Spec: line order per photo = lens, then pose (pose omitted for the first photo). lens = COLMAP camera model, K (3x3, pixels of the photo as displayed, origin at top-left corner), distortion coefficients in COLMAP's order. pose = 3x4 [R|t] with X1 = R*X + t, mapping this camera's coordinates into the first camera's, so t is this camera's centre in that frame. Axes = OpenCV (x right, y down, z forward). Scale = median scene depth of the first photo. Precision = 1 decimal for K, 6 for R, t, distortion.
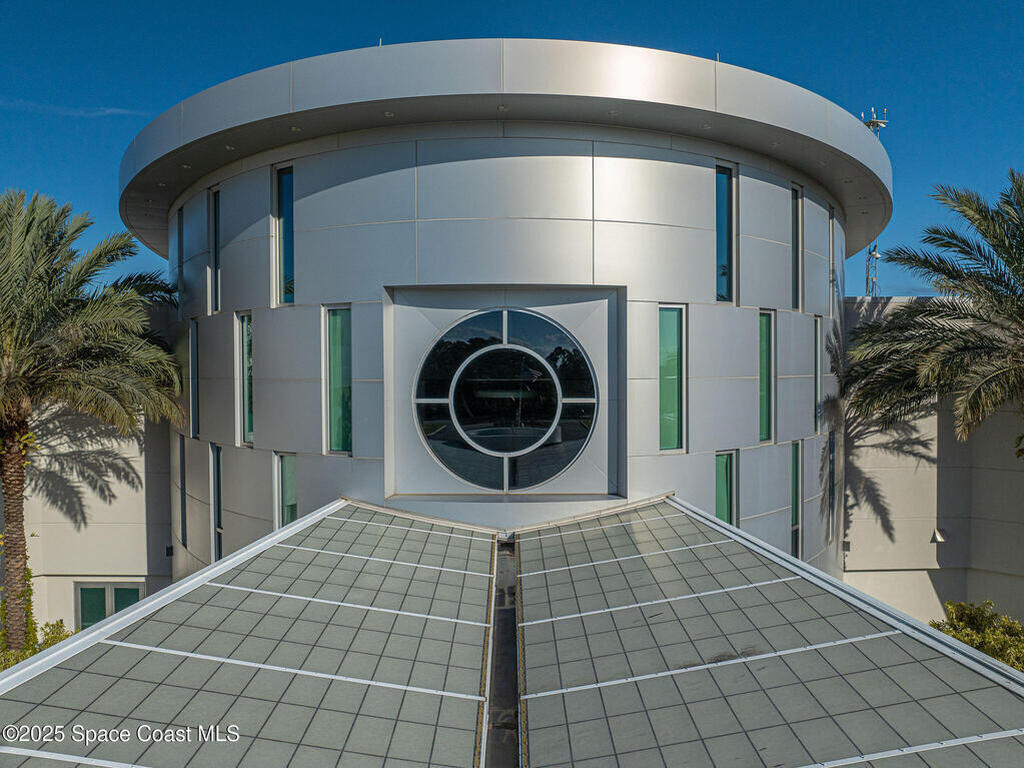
lens RADIAL K [[695.9, 0, 525.9], [0, 695.9, 370.4], [0, 0, 1]] dist [-0.006438, -0.000528]
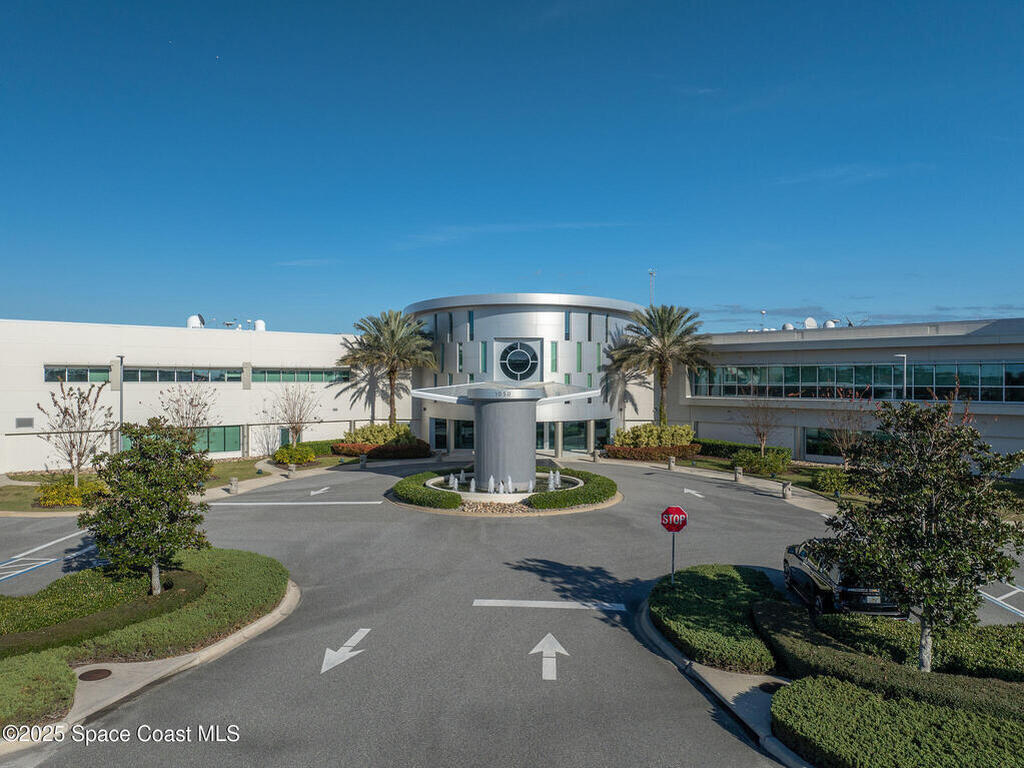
lens RADIAL K [[724.1, 0, 514.6], [0, 724.1, 384.7], [0, 0, 1]] dist [-0.027204, -0.001142]
pose [[0.997942, 0.006408, -0.063794, 0.244526], [-0.006265, 0.999977, 0.002455, 0.177223], [0.063809, -0.002050, 0.997960, -3.713955]]
